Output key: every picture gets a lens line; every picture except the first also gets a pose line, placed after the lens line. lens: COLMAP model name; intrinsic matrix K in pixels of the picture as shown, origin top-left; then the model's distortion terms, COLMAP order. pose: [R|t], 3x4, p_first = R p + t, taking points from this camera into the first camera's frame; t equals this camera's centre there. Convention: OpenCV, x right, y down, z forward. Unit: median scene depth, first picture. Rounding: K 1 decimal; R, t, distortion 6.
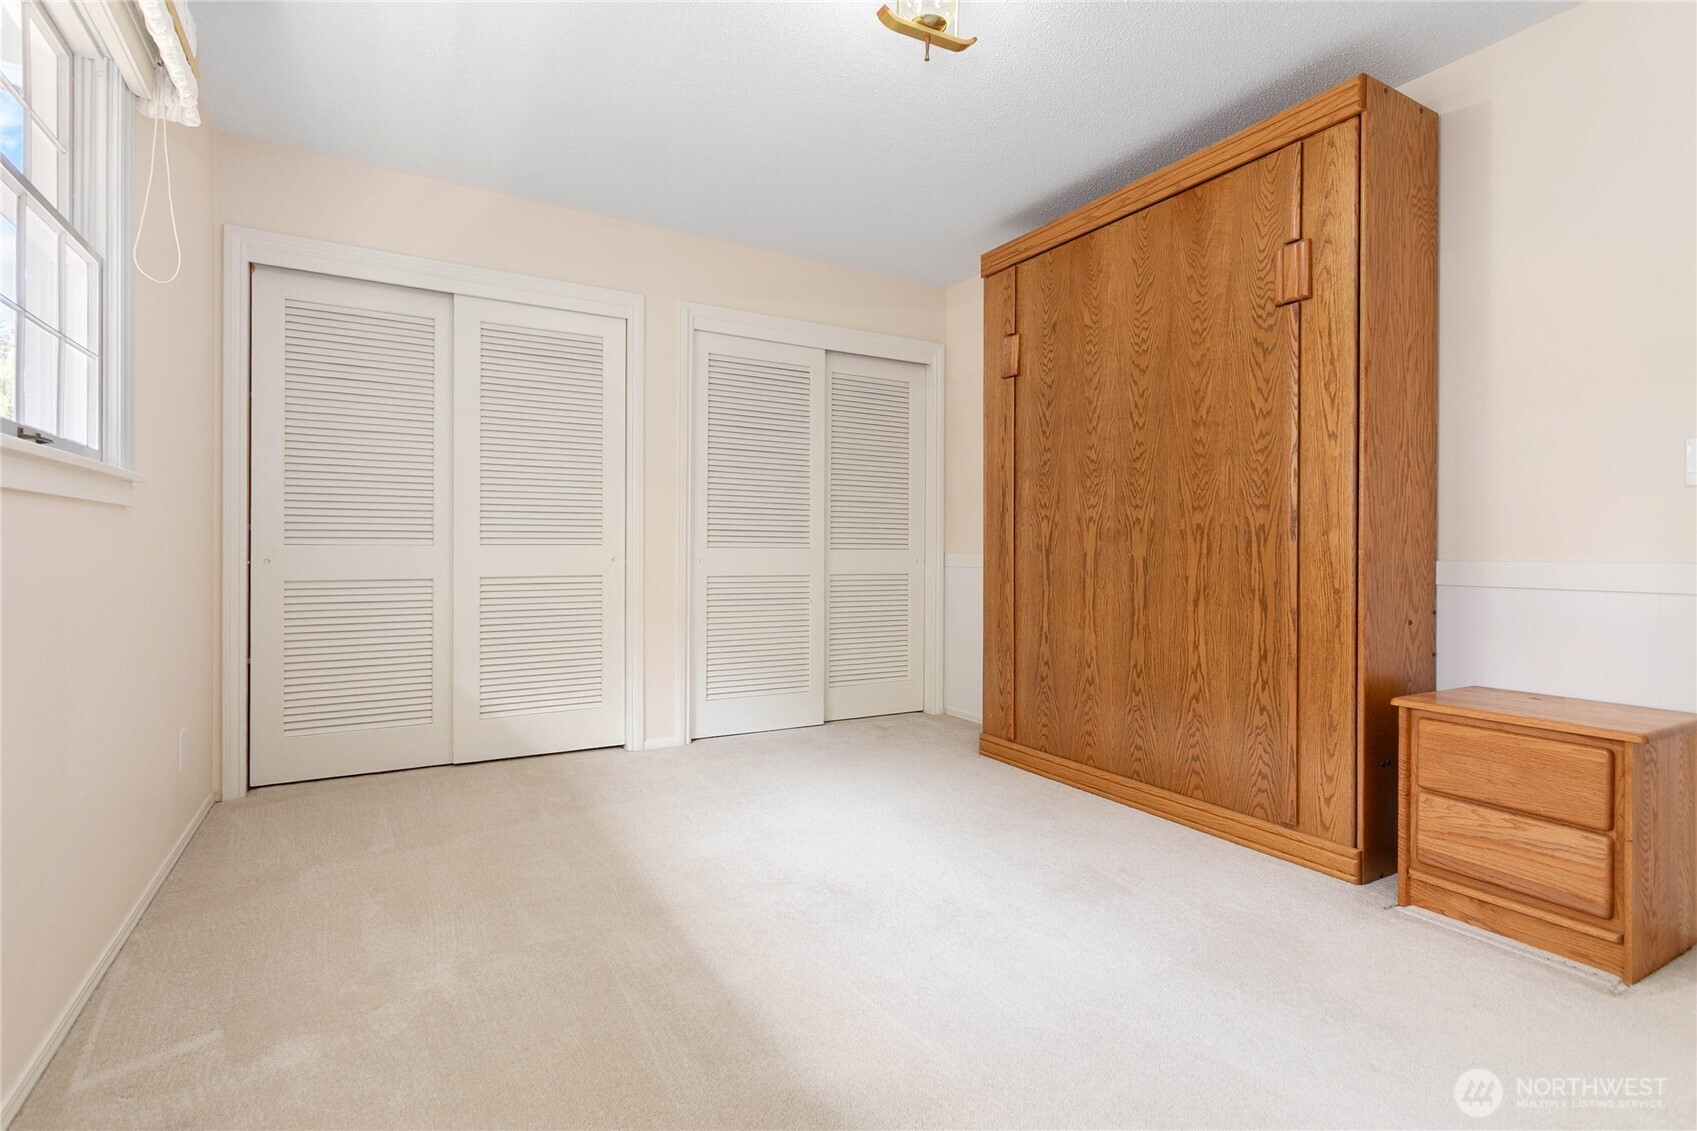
lens RADIAL K [[808.4, 0, 844.8], [0, 808.4, 548.4], [0, 0, 1]] dist [-0.000094, 0.000325]
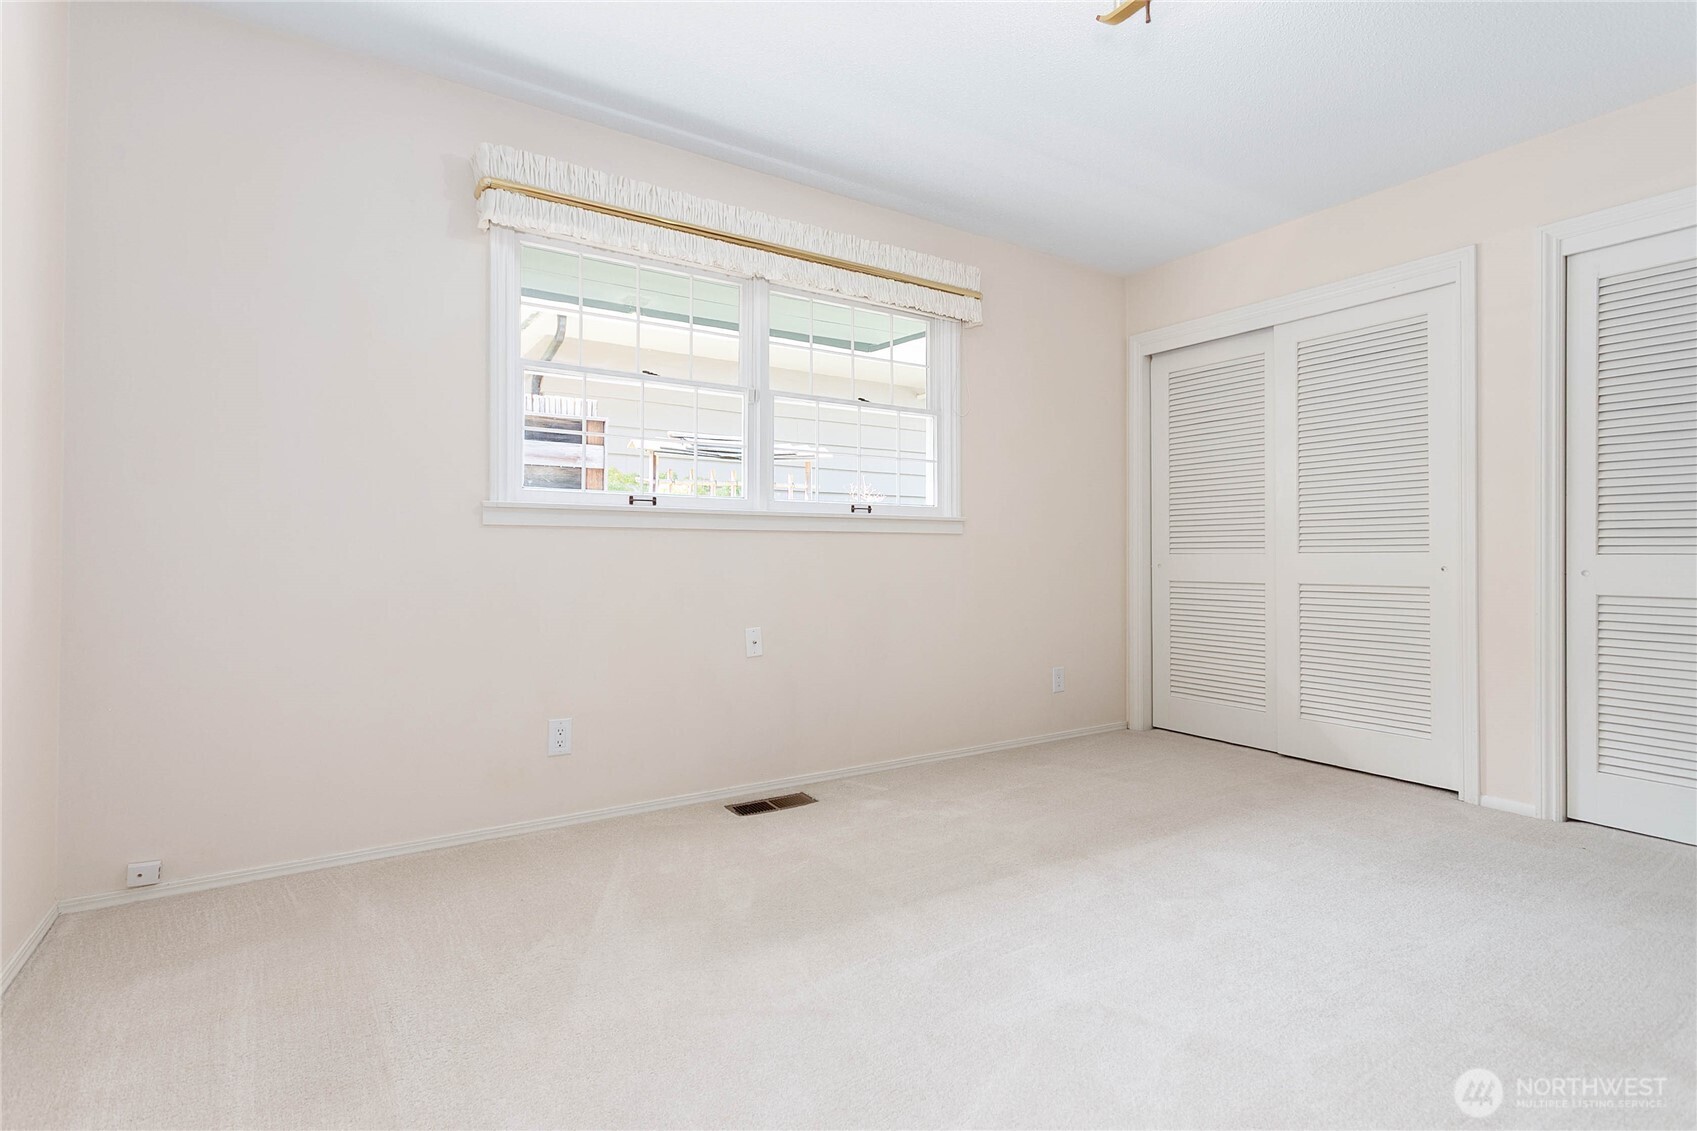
lens RADIAL K [[808.4, 0, 844.8], [0, 808.4, 548.4], [0, 0, 1]] dist [-0.000094, 0.000325]
pose [[0.040158, -0.010384, -0.999139, 0.590310], [-0.001257, 0.999945, -0.010443, 0.001885], [0.999193, 0.001676, 0.040143, 0.367122]]
